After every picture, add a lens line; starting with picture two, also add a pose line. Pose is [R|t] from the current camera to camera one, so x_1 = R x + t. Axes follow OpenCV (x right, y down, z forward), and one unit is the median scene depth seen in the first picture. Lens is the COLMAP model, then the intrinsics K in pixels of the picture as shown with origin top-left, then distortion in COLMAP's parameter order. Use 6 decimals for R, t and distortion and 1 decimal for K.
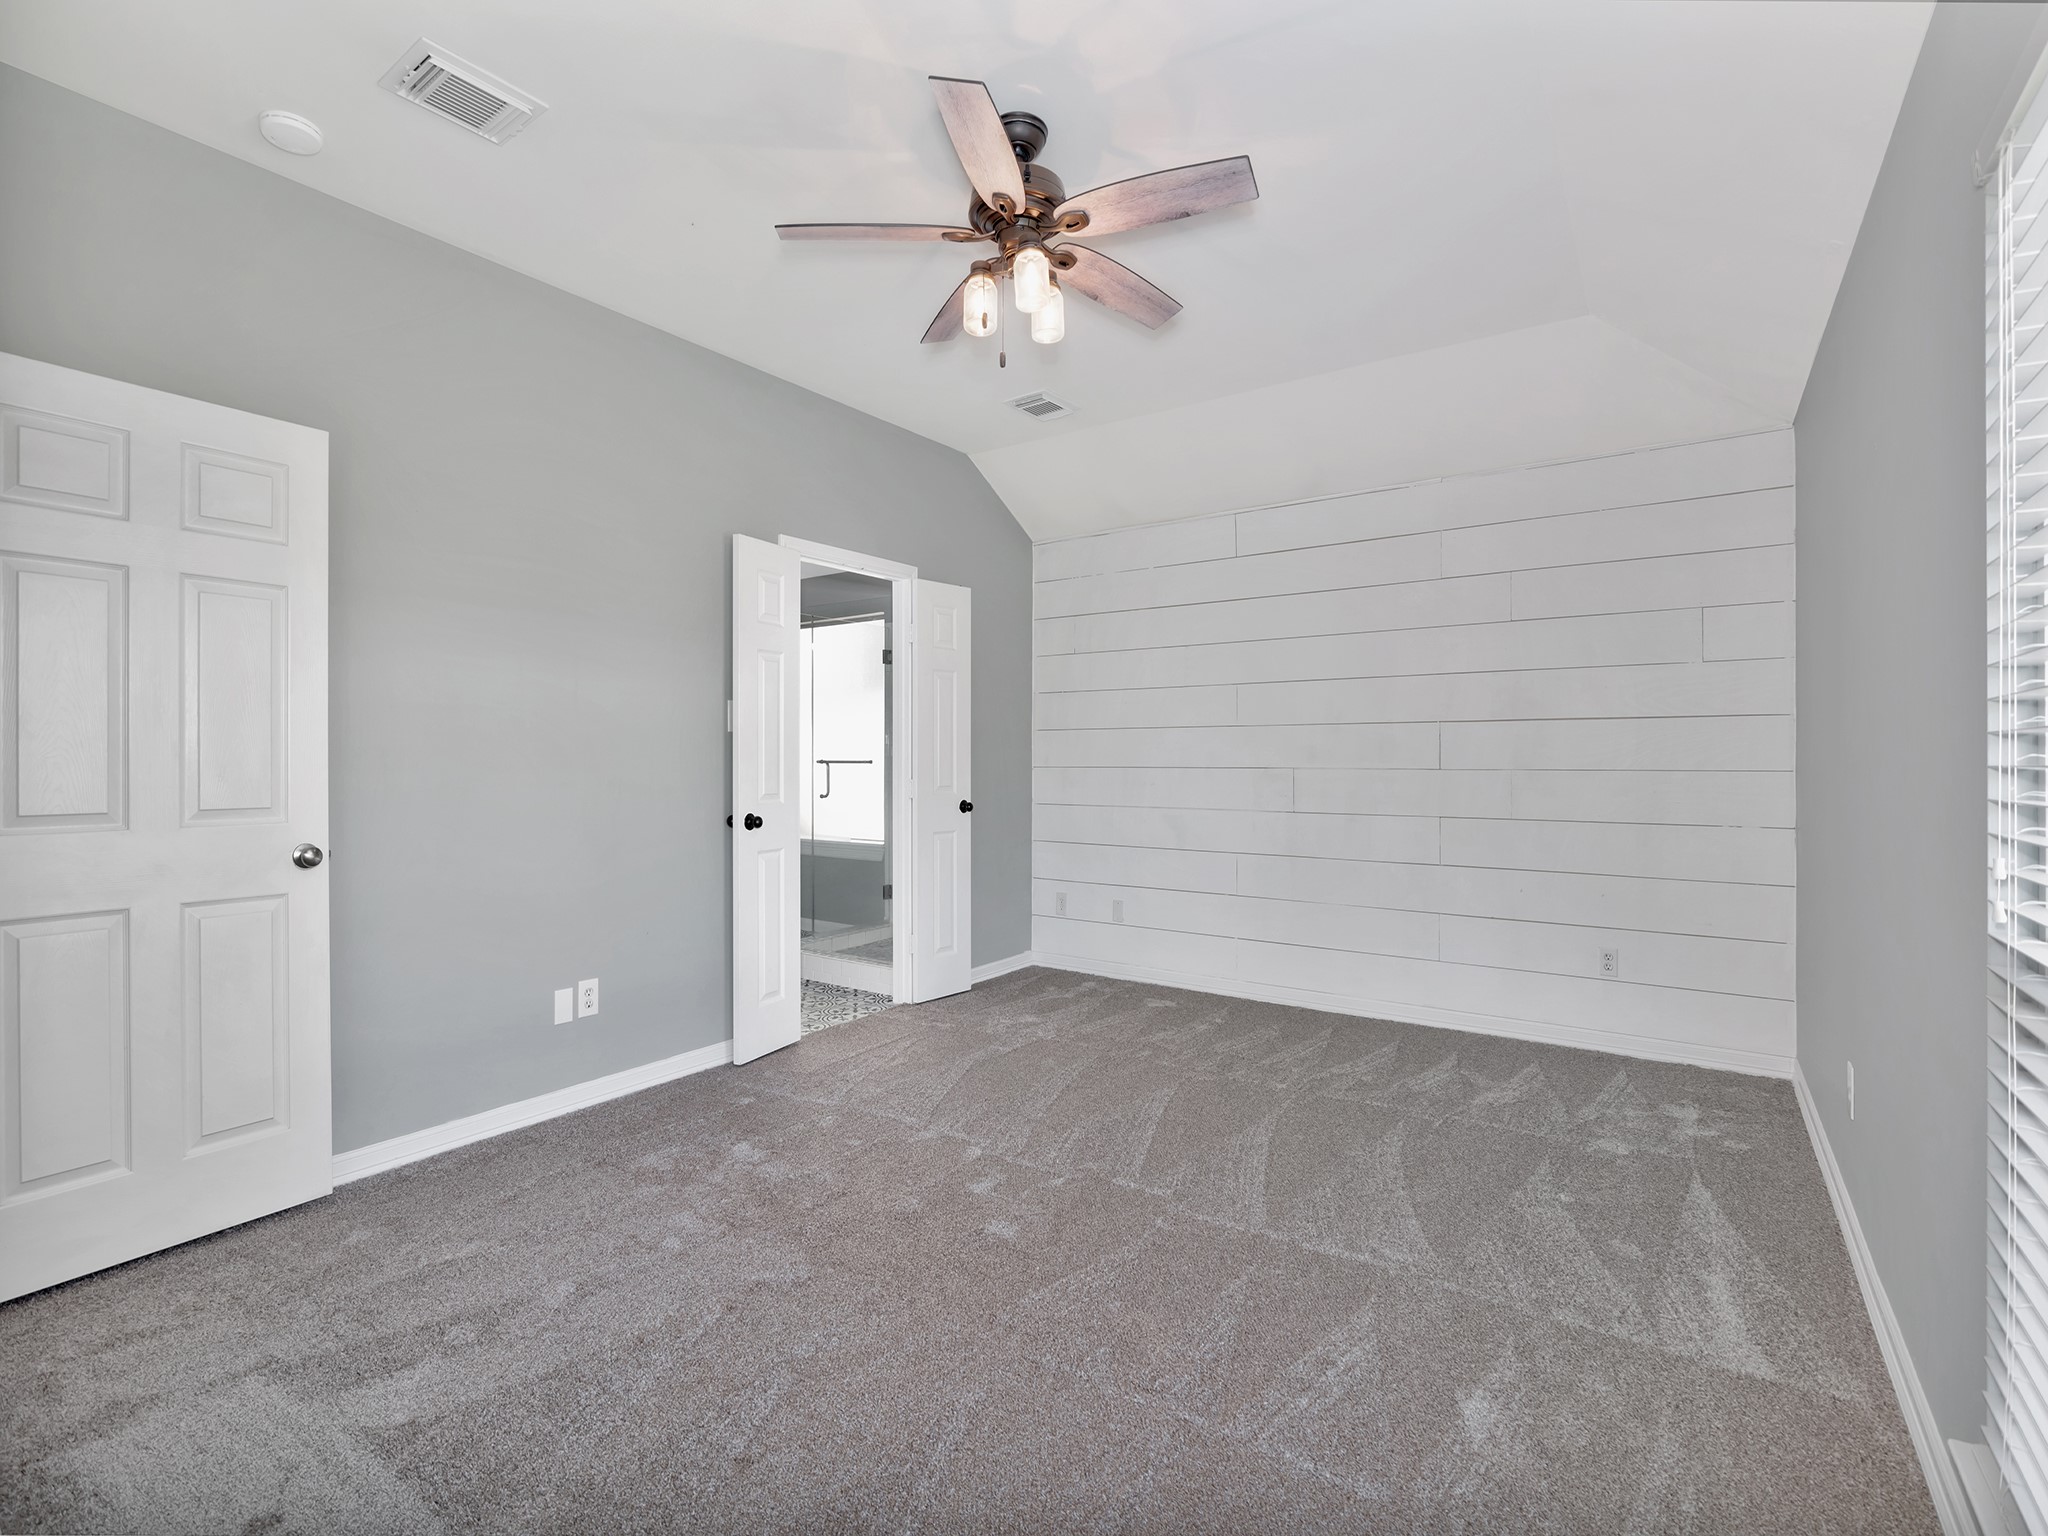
lens RADIAL K [[941.6, 0, 1018.3], [0, 941.6, 767.7], [0, 0, 1]] dist [-0.001088, -0.000149]
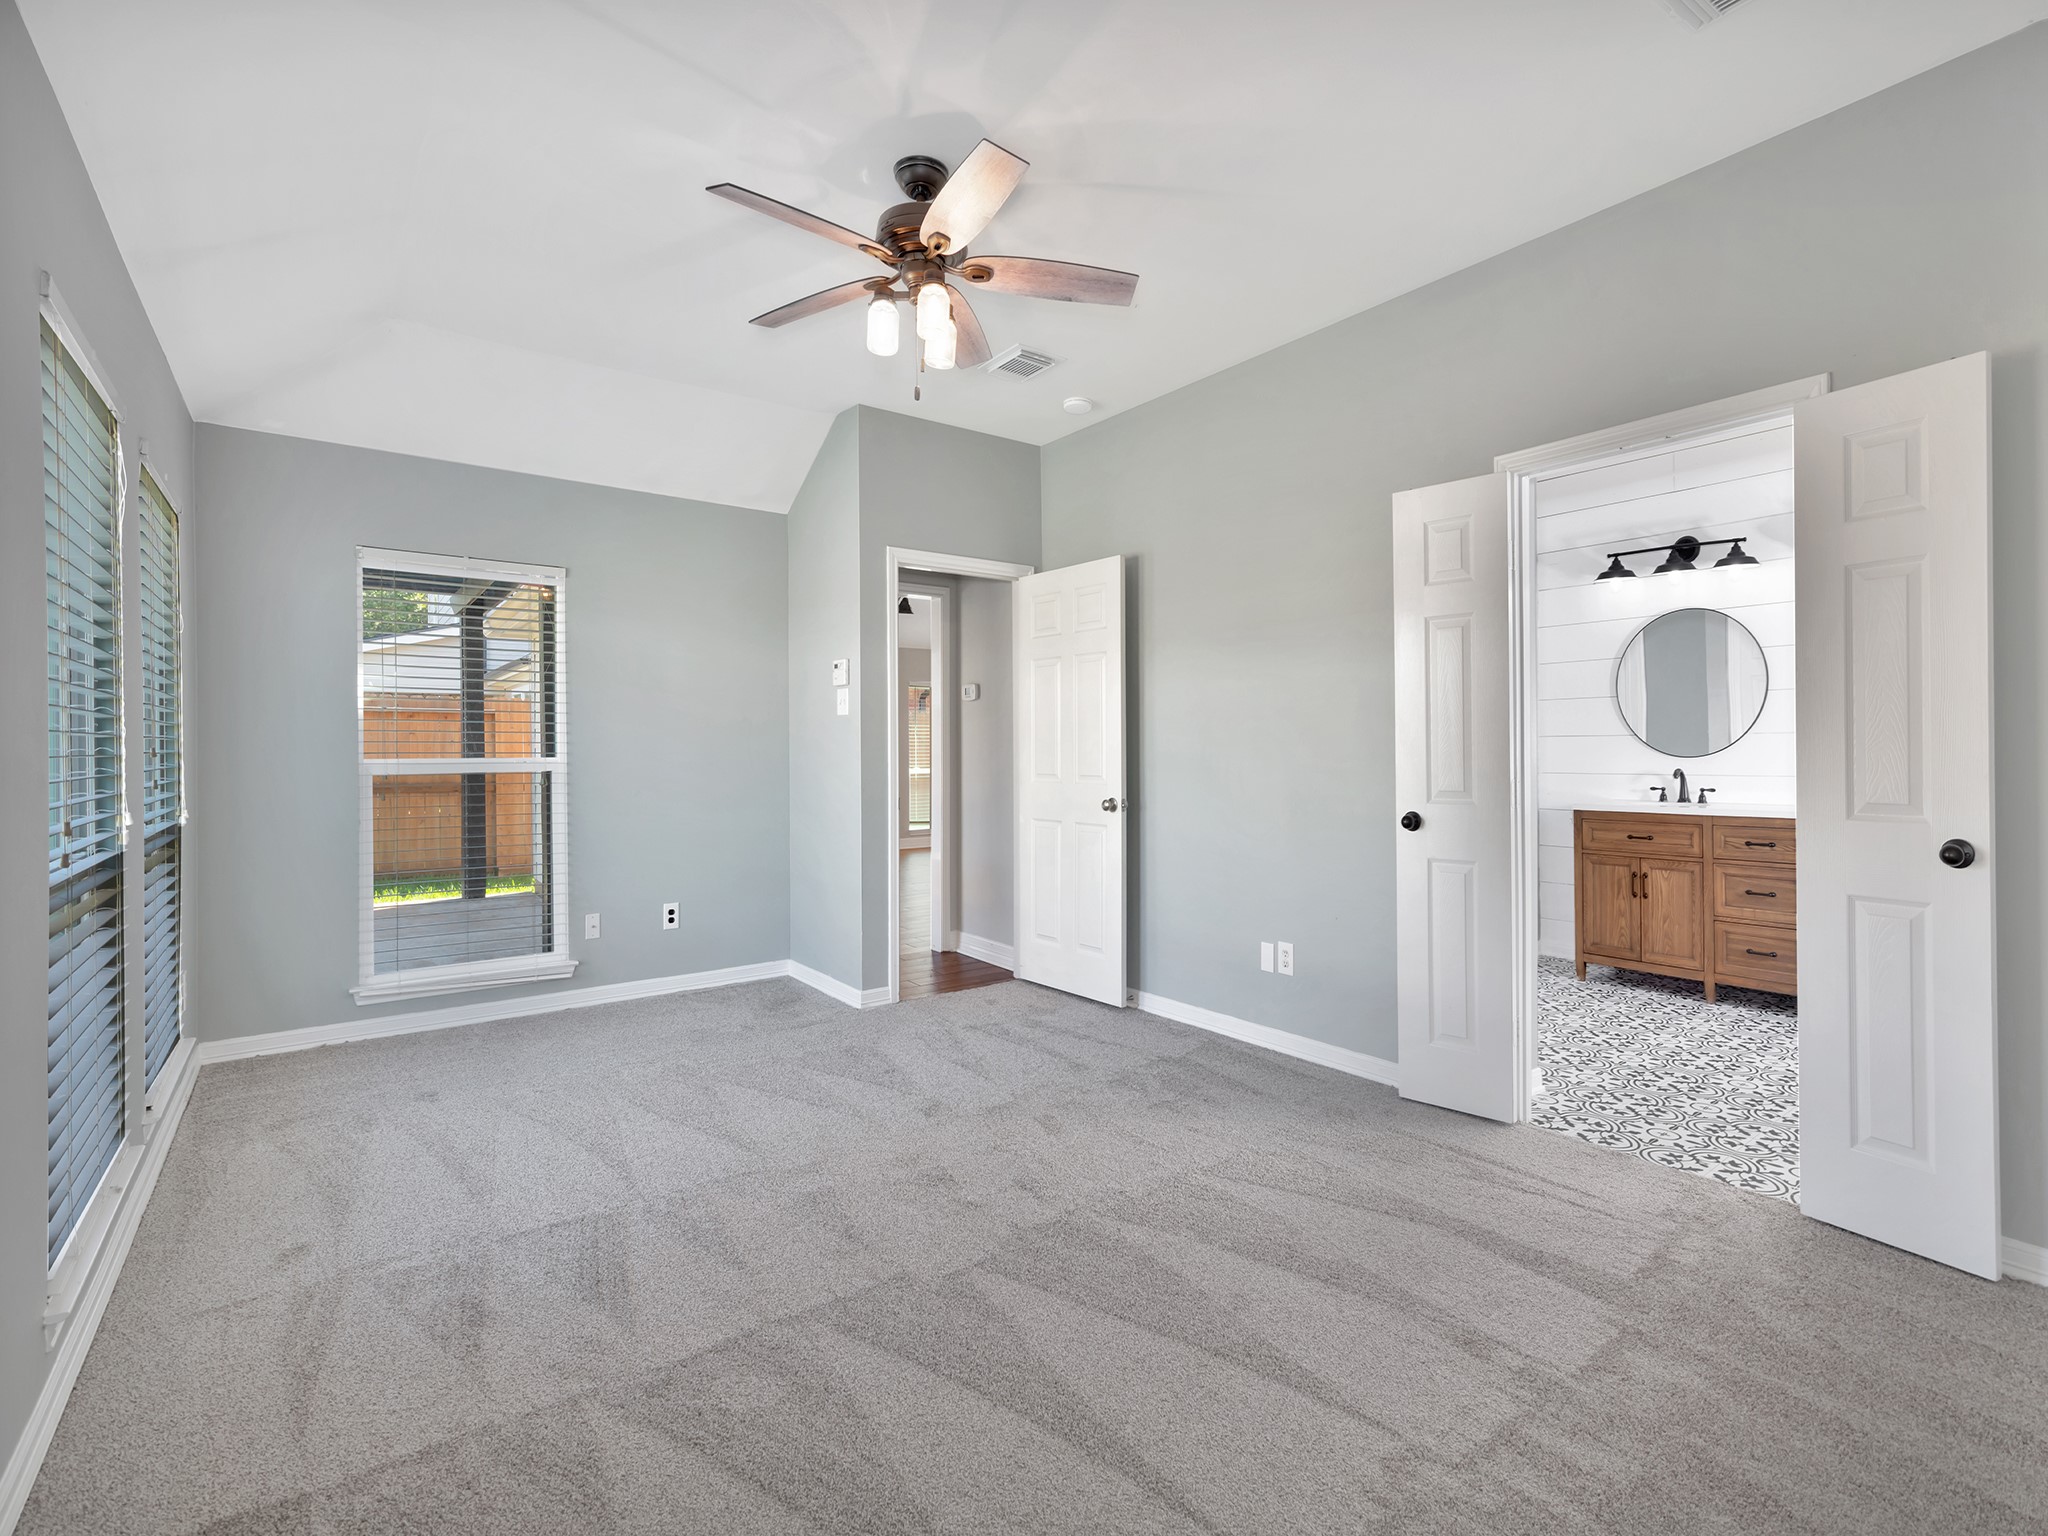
lens RADIAL K [[941.6, 0, 1018.3], [0, 941.6, 767.7], [0, 0, 1]] dist [-0.001088, -0.000149]
pose [[-0.304781, 0.019018, -0.952232, 0.730566], [-0.002317, 0.999783, 0.020709, -0.010336], [0.952420, 0.008518, -0.304671, 1.041382]]
